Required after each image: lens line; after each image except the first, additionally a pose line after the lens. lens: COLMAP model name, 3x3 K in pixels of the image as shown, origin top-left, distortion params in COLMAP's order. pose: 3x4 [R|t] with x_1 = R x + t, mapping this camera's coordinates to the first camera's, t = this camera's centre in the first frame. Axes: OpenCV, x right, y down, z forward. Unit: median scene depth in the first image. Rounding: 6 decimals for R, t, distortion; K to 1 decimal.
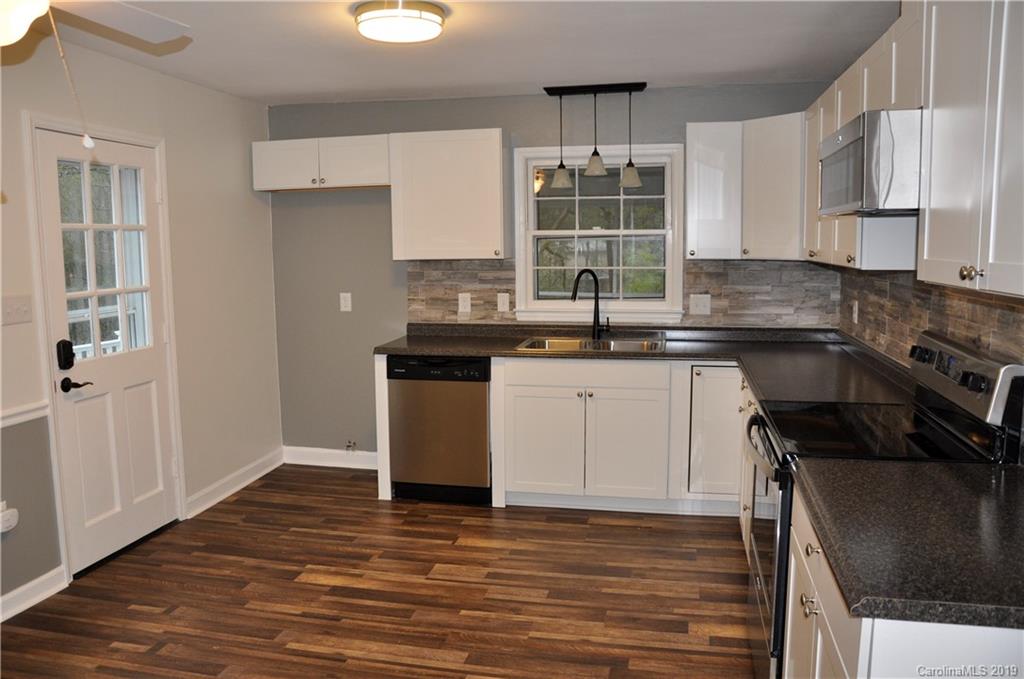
lens RADIAL K [[804.0, 0, 529.6], [0, 804.0, 340.2], [0, 0, 1]] dist [-0.137170, 0.125730]
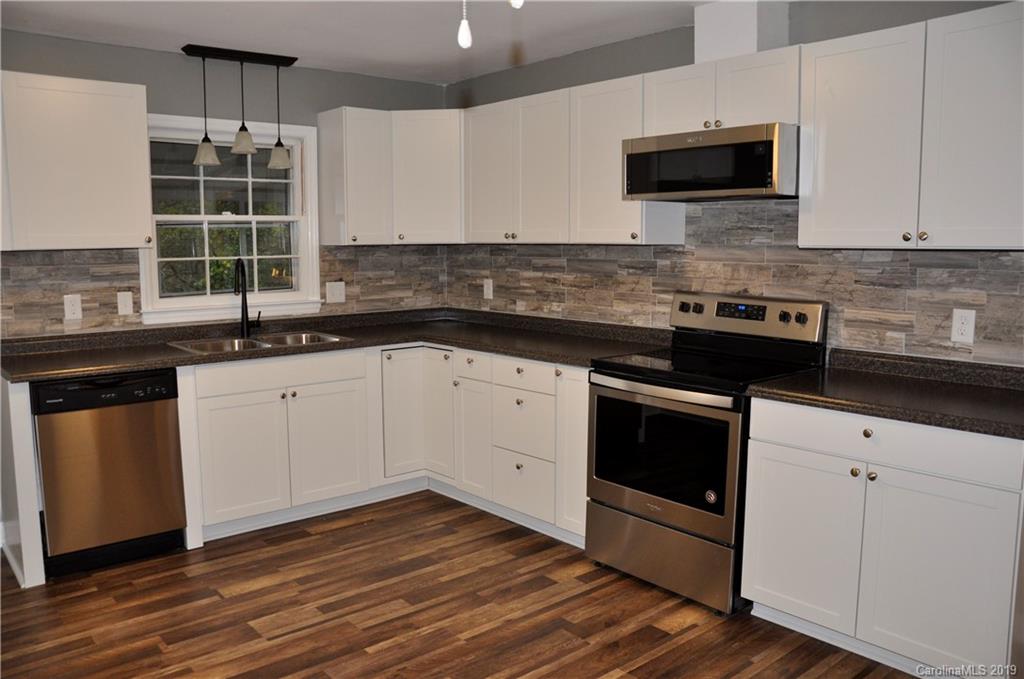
lens RADIAL K [[778.3, 0, 512.0], [0, 778.3, 339.5], [0, 0, 1]] dist [-0.146122, 0.115231]
pose [[0.627523, -0.092331, 0.773104, -0.417650], [0.094450, 0.994638, 0.042124, -0.006903], [-0.772848, 0.046586, 0.632879, 0.245976]]
